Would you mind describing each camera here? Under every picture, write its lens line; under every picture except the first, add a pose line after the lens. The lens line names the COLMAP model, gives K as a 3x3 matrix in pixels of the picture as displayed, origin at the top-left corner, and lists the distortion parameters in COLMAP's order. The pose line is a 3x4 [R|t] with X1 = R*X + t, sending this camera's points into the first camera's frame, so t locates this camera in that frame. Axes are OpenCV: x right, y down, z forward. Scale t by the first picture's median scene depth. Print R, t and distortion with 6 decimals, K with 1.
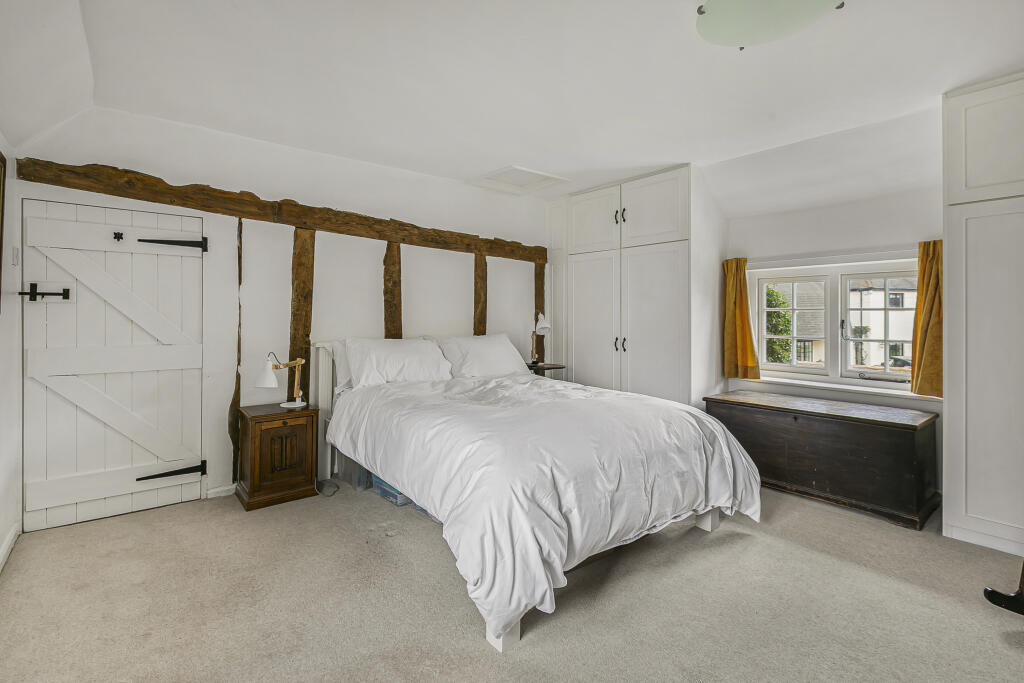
lens RADIAL K [[470.4, 0, 506.4], [0, 470.4, 317.4], [0, 0, 1]] dist [-0.001270, -0.000121]
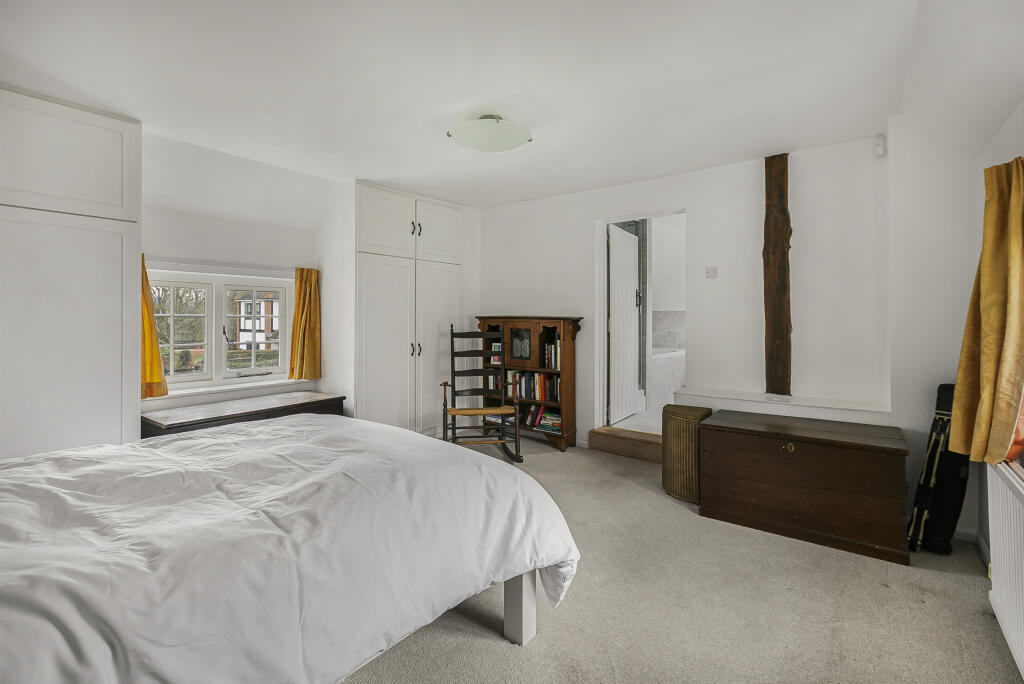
lens RADIAL K [[470.4, 0, 506.4], [0, 470.4, 317.9], [0, 0, 1]] dist [-0.001270, -0.000121]
pose [[-0.228613, 0.006627, 0.973495, -0.572737], [0.006609, 0.999964, -0.005255, -0.005124], [-0.973495, 0.005232, -0.228649, 0.717598]]
